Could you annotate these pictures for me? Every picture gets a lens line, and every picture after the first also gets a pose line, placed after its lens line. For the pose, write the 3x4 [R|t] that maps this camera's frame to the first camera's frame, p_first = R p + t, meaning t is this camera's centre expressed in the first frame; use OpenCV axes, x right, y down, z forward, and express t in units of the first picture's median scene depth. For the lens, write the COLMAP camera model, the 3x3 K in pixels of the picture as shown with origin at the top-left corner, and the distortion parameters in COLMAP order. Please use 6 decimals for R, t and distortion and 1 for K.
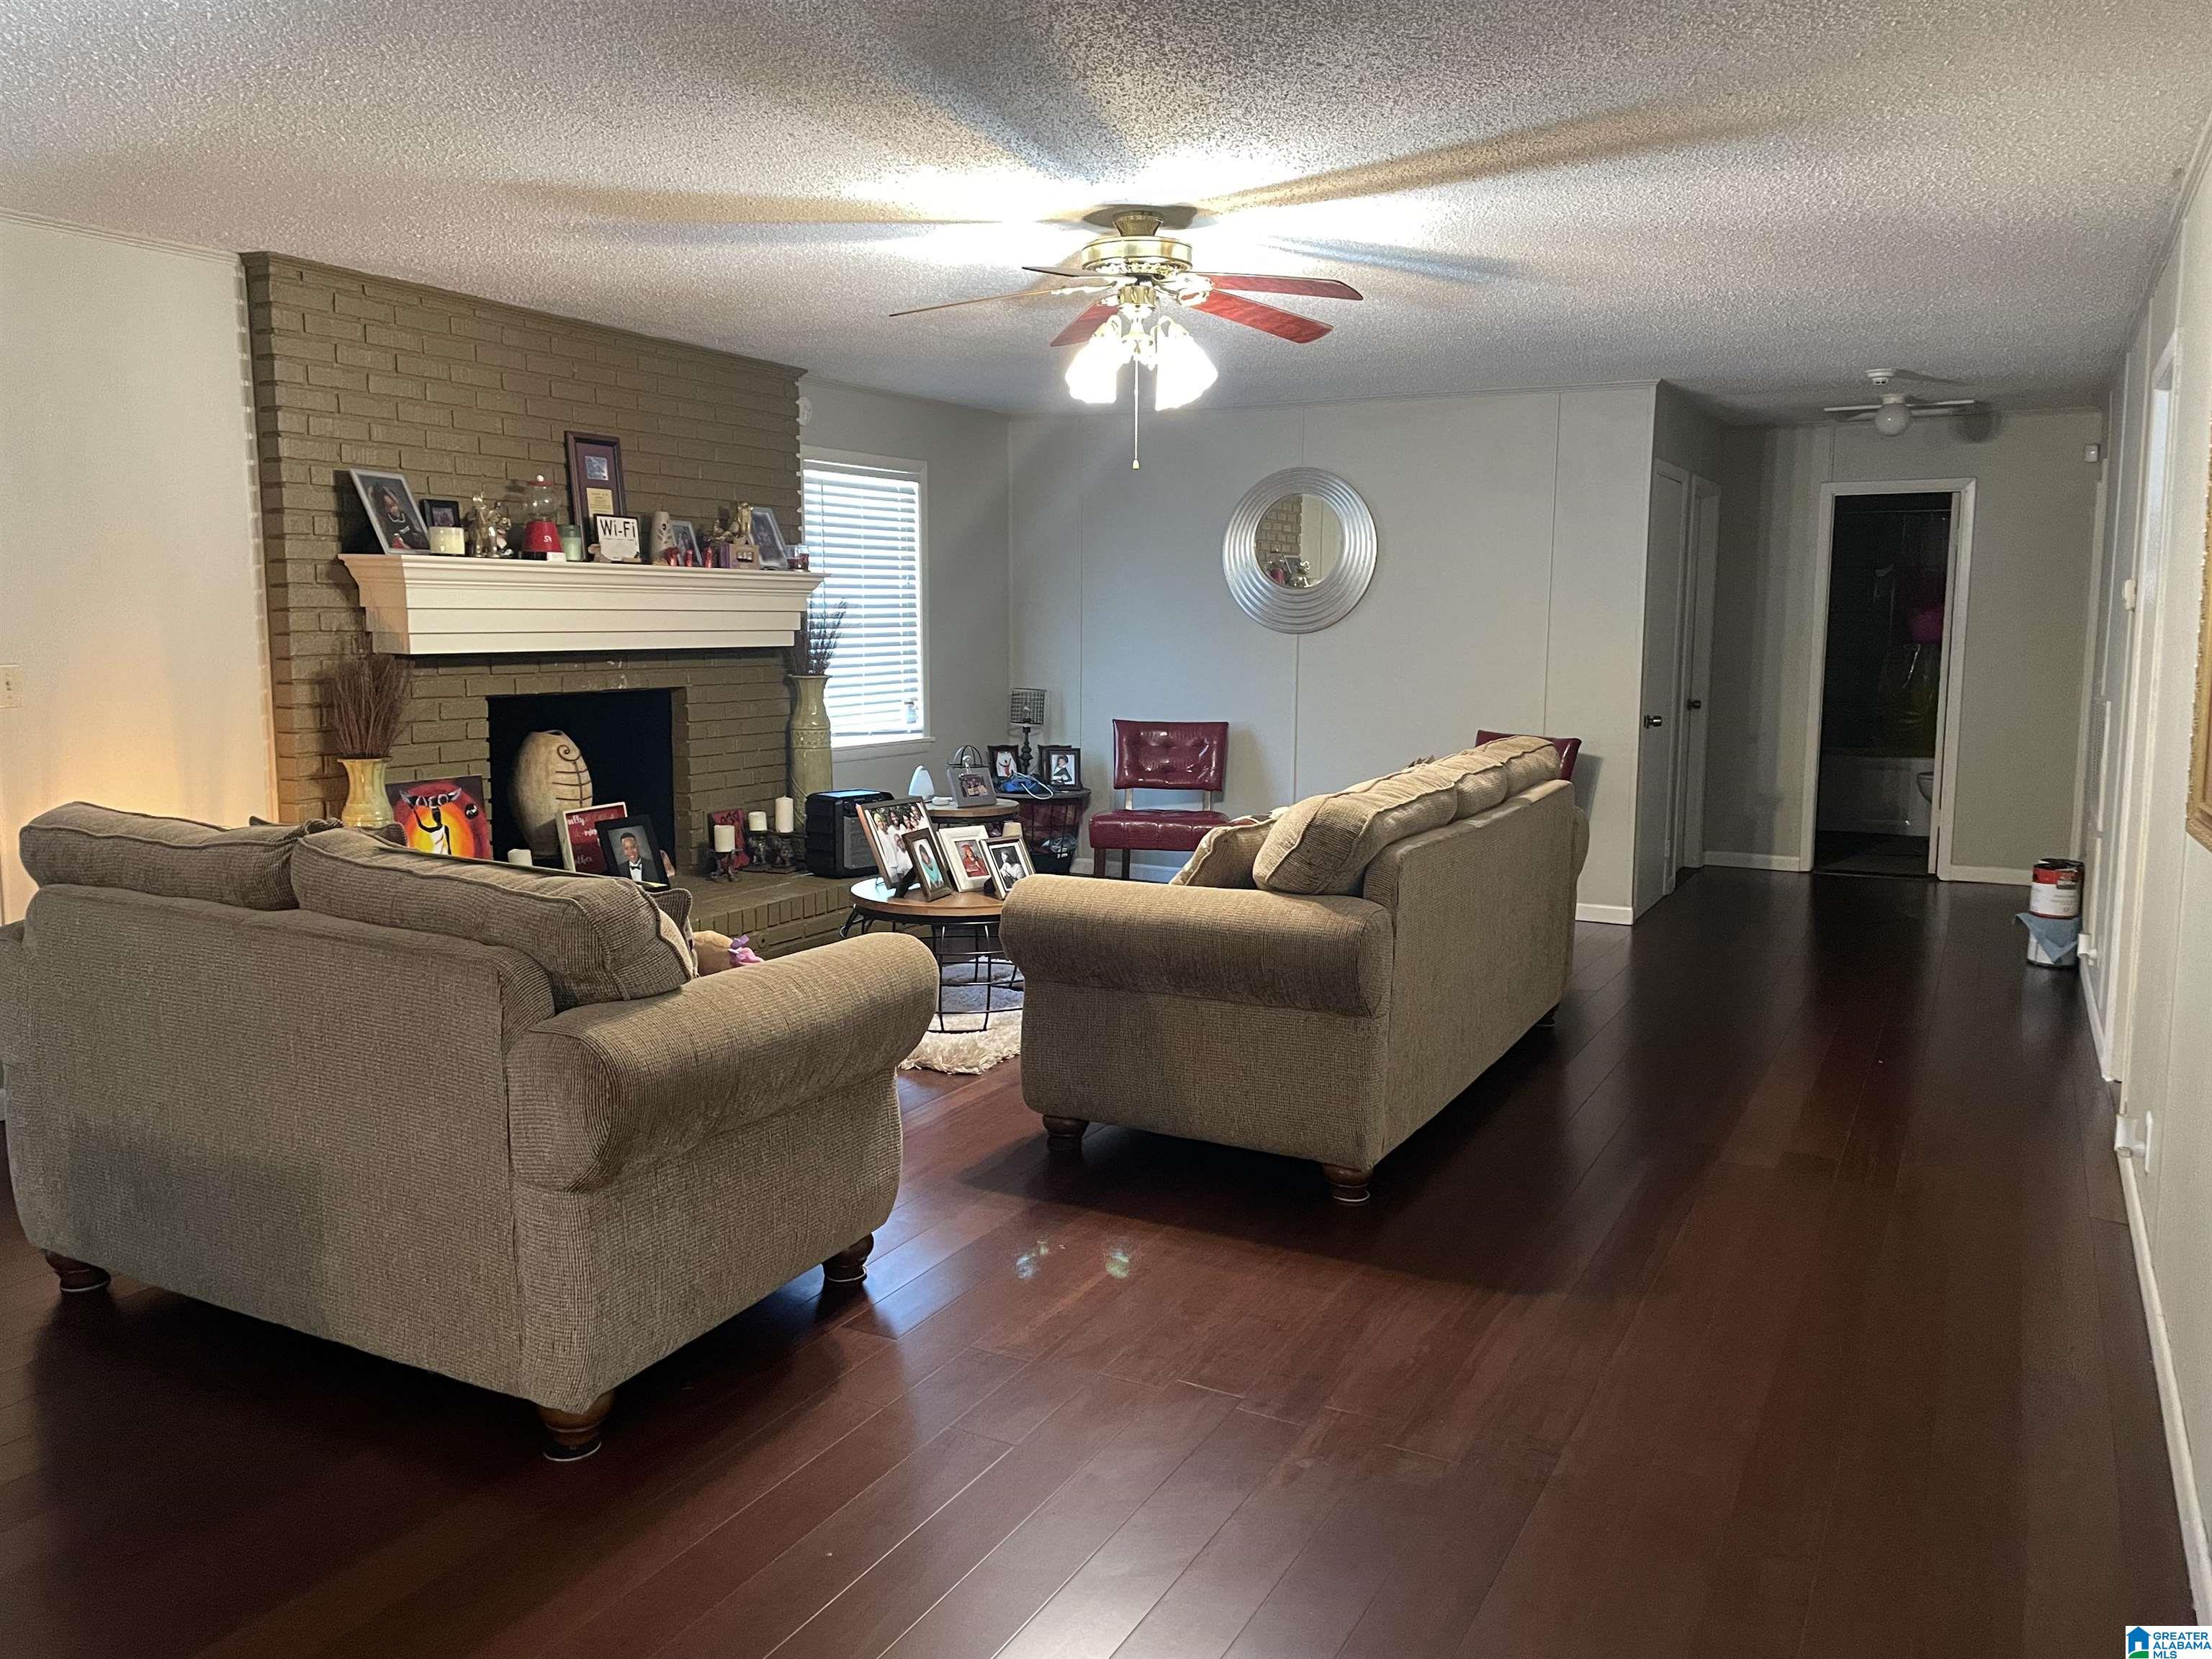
lens RADIAL K [[1682.6, 0, 1104.7], [0, 1682.6, 828.5], [0, 0, 1]] dist [0.071528, -0.091337]
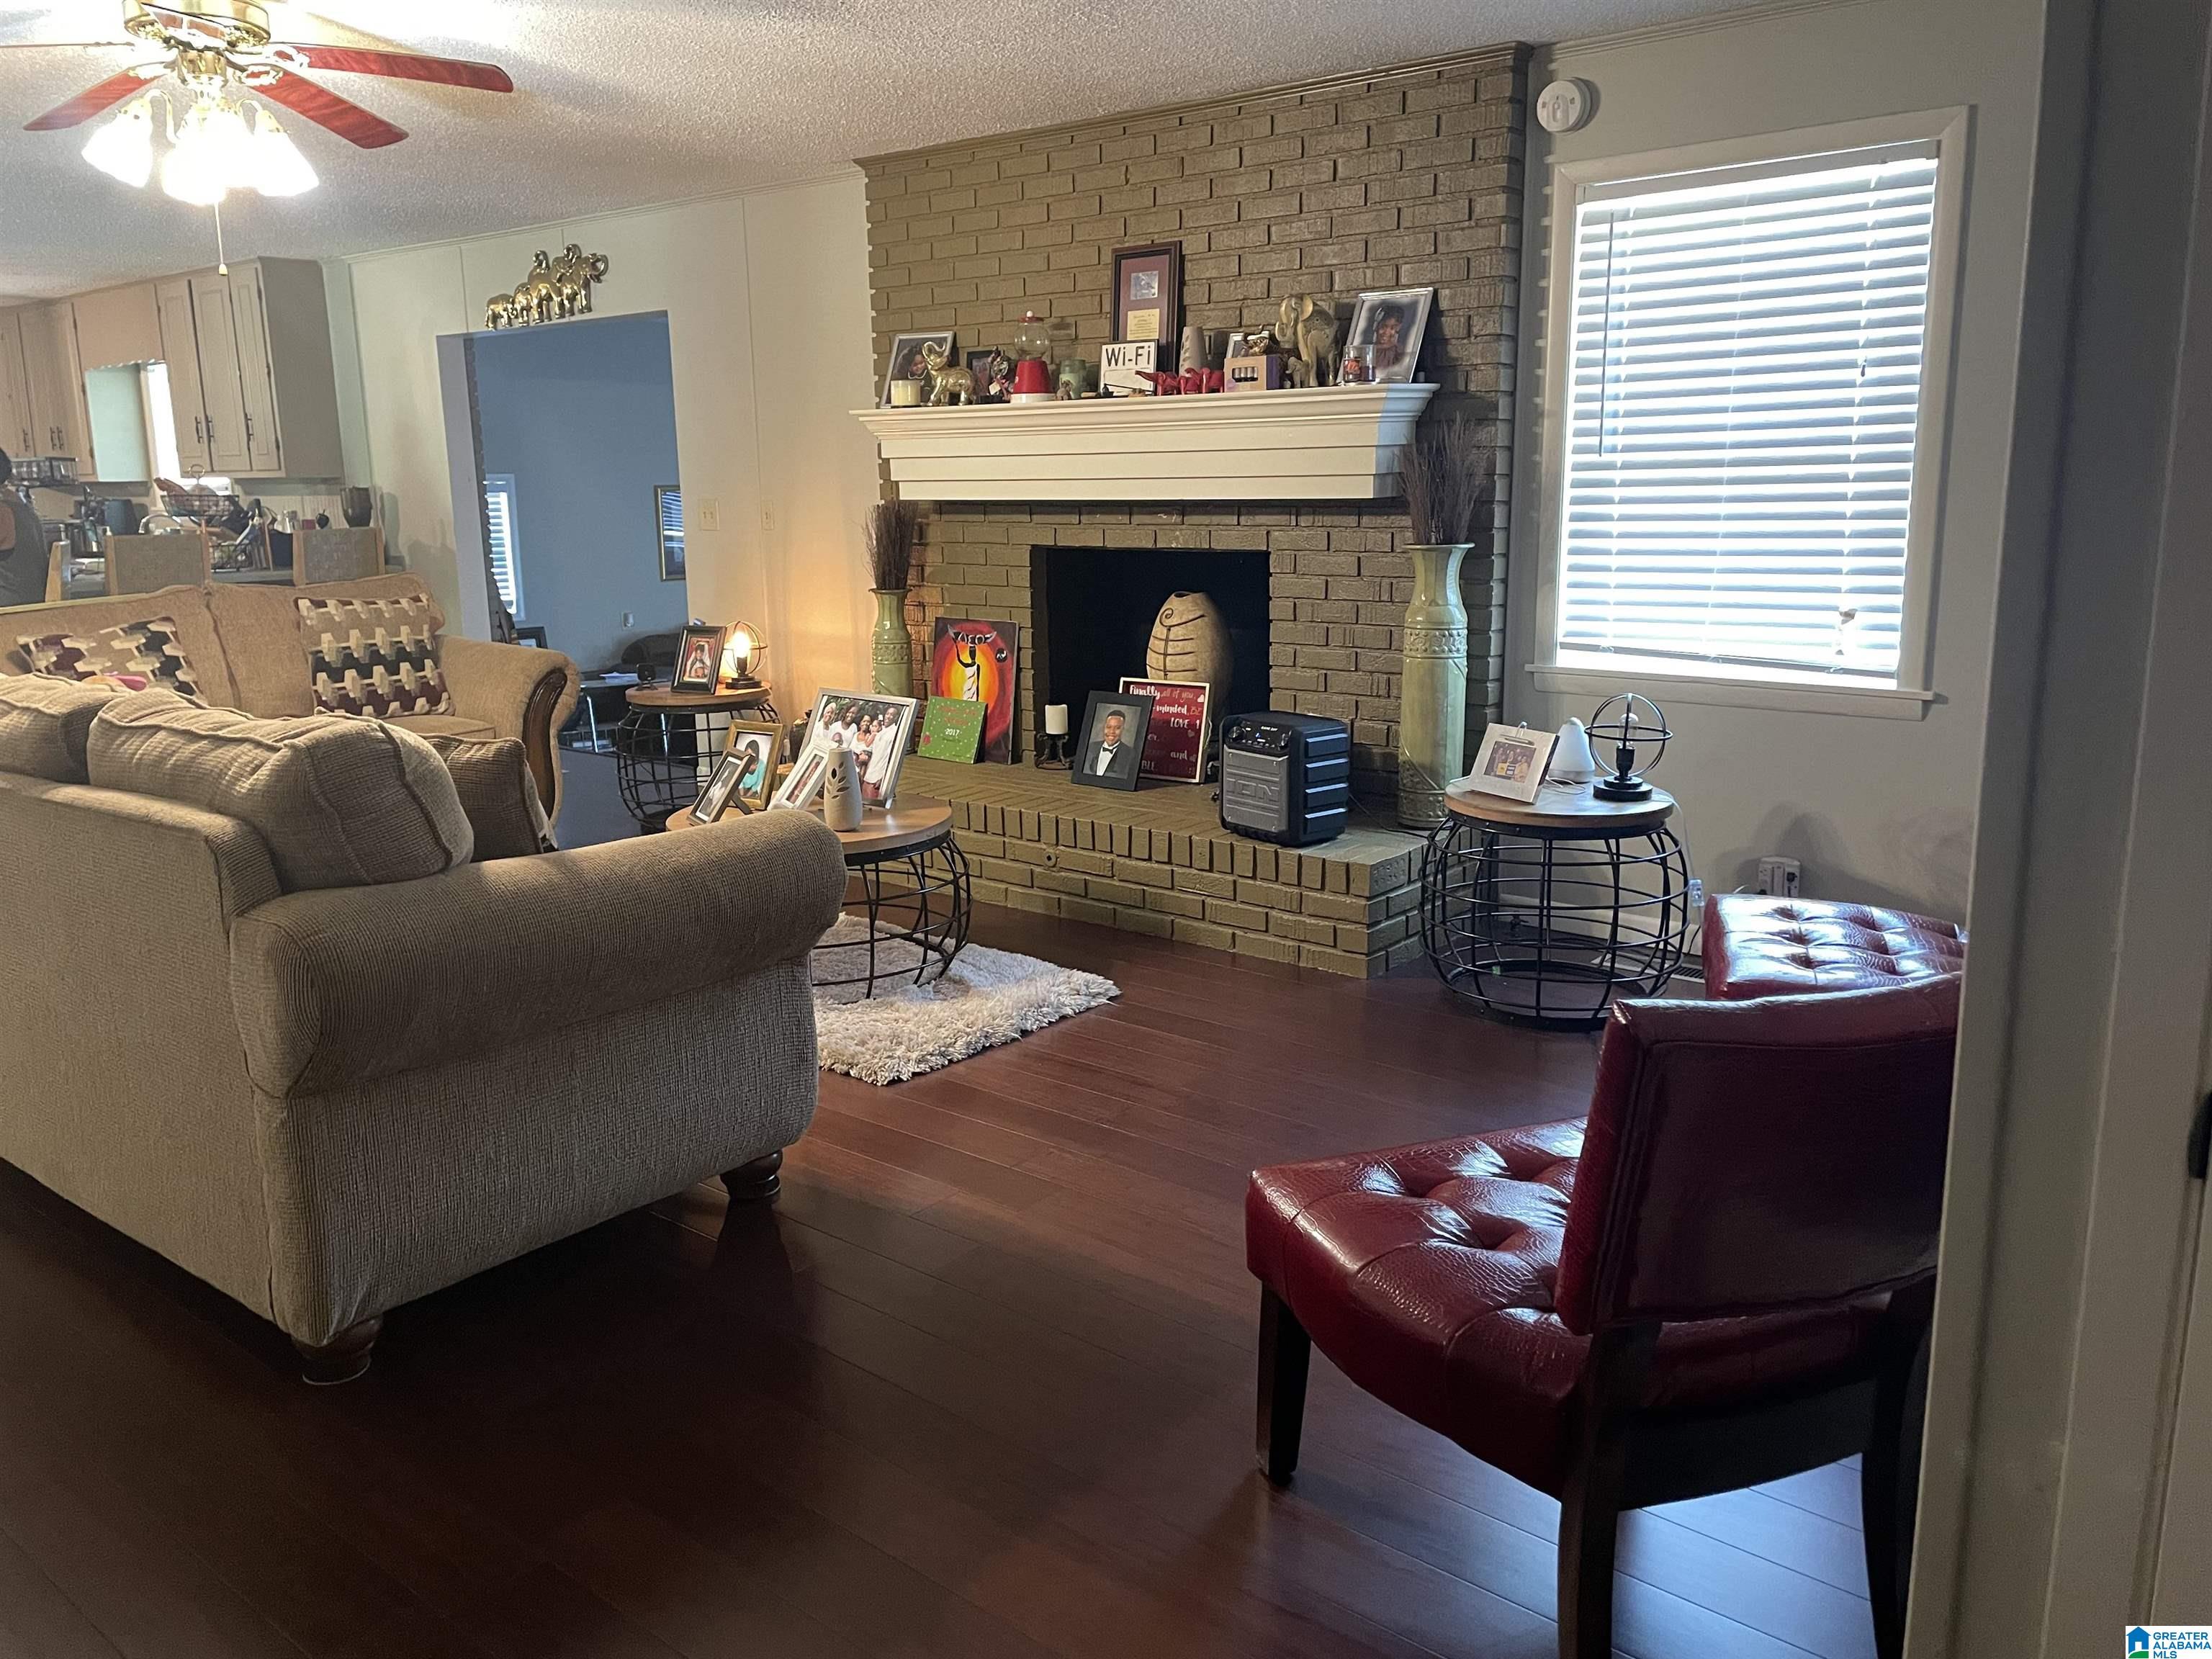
lens RADIAL K [[1682.6, 0, 1106.2], [0, 1682.6, 822.3], [0, 0, 1]] dist [0.071528, -0.091337]
pose [[-0.198772, 0.192982, -0.960858, 0.577921], [-0.113312, 0.969321, 0.218122, -0.132968], [0.973473, 0.152234, -0.170807, 1.166548]]
